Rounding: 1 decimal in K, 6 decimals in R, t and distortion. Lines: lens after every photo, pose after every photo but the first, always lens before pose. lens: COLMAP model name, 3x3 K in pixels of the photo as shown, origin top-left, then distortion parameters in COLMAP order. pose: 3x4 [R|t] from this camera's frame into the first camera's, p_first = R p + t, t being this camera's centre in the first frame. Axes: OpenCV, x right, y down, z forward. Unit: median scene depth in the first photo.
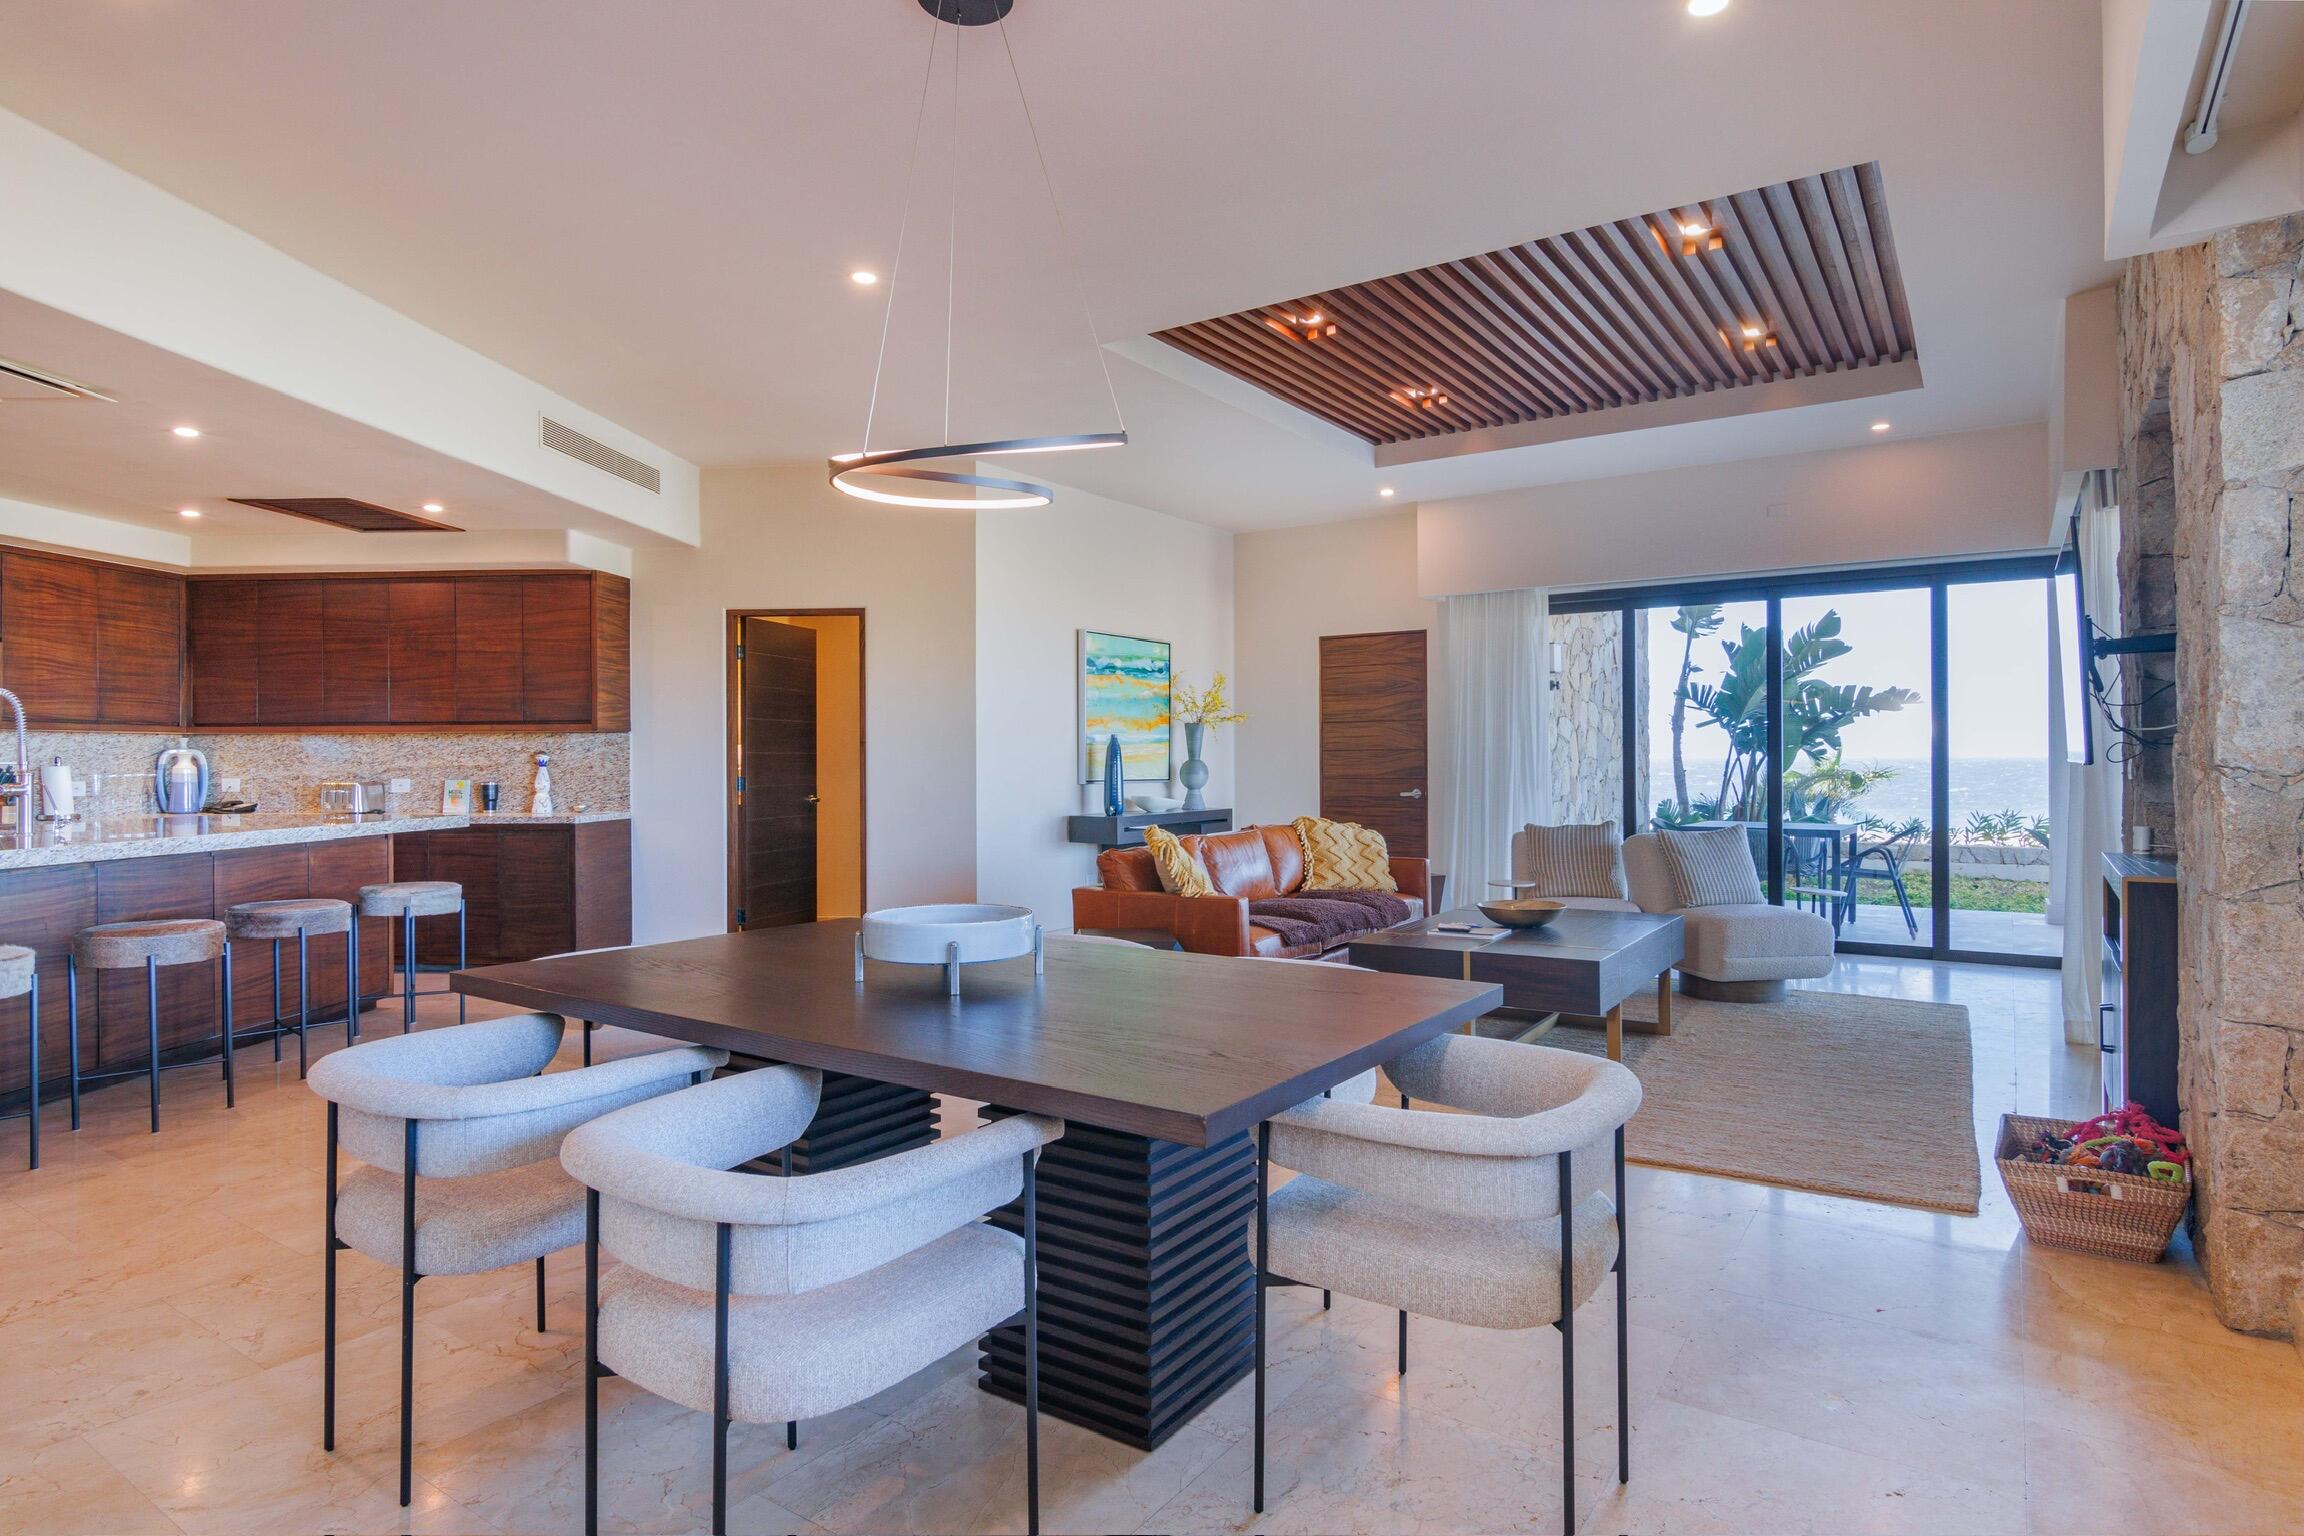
lens RADIAL K [[1236.9, 0, 1157.2], [0, 1236.9, 755.4], [0, 0, 1]] dist [0.002331, 0.000694]
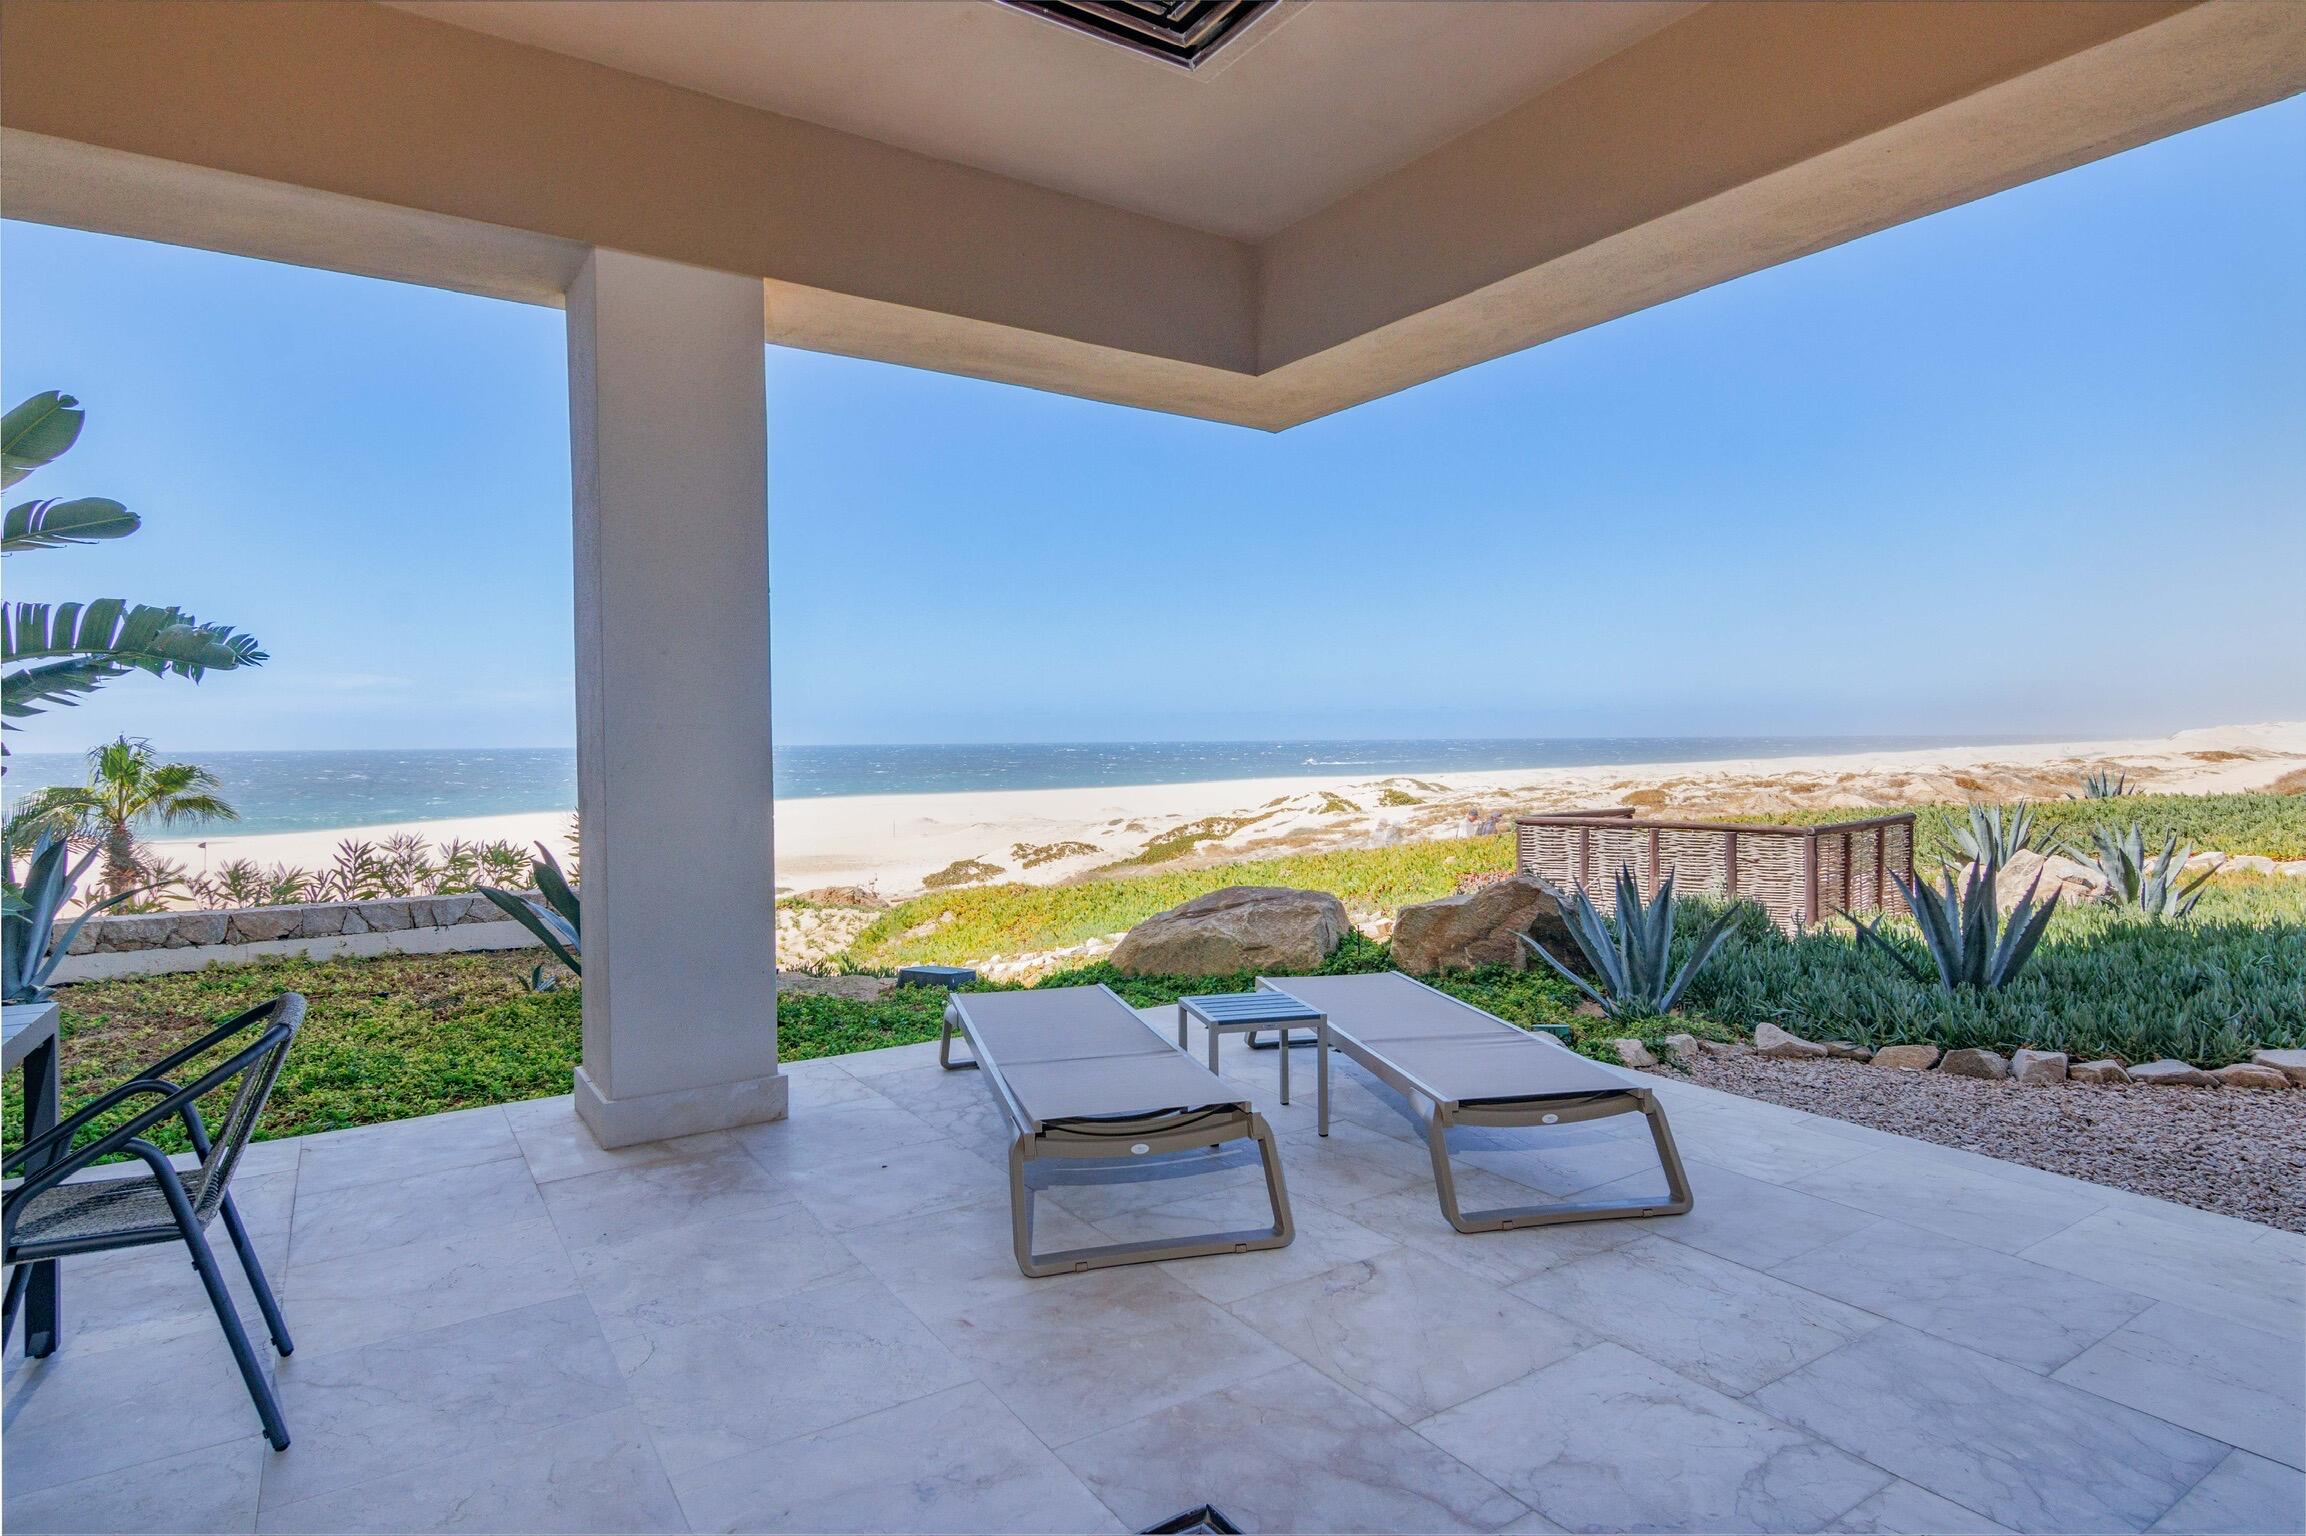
lens RADIAL K [[1237.9, 0, 1158.2], [0, 1237.9, 755.4], [0, 0, 1]] dist [0.002331, 0.000694]
pose [[0.379033, -0.012757, 0.925295, 0.448845], [0.006173, 0.999918, 0.011257, -0.004489], [-0.925363, 0.001445, 0.379080, 0.744829]]
